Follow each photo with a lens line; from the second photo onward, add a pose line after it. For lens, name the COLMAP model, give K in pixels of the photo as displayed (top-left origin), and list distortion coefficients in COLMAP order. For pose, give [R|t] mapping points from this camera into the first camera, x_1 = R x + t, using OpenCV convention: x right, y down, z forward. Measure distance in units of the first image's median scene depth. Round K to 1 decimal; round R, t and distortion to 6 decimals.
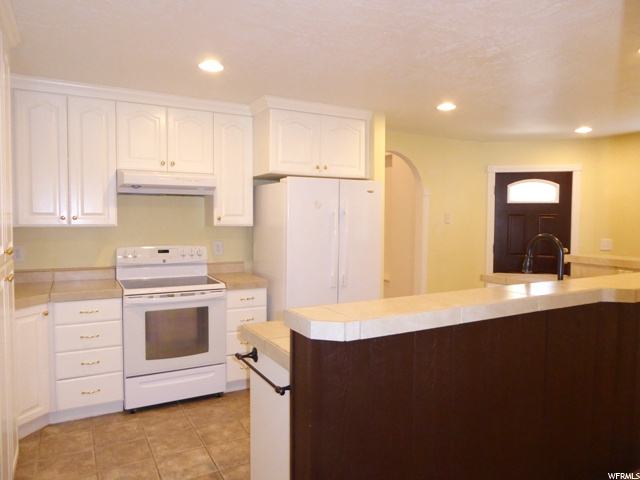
lens RADIAL K [[474.2, 0, 321.0], [0, 474.2, 242.4], [0, 0, 1]] dist [0.000890, -0.001695]
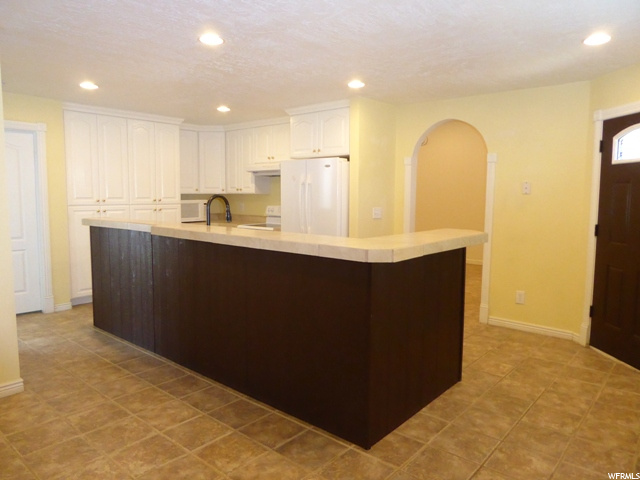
lens RADIAL K [[474.2, 0, 320.9], [0, 474.2, 237.5], [0, 0, 1]] dist [0.000890, -0.001695]
pose [[0.333873, 0.075407, -0.939597, 1.319211], [-0.057460, 0.996570, 0.059561, 0.011858], [0.940865, 0.034103, 0.337060, 0.546786]]
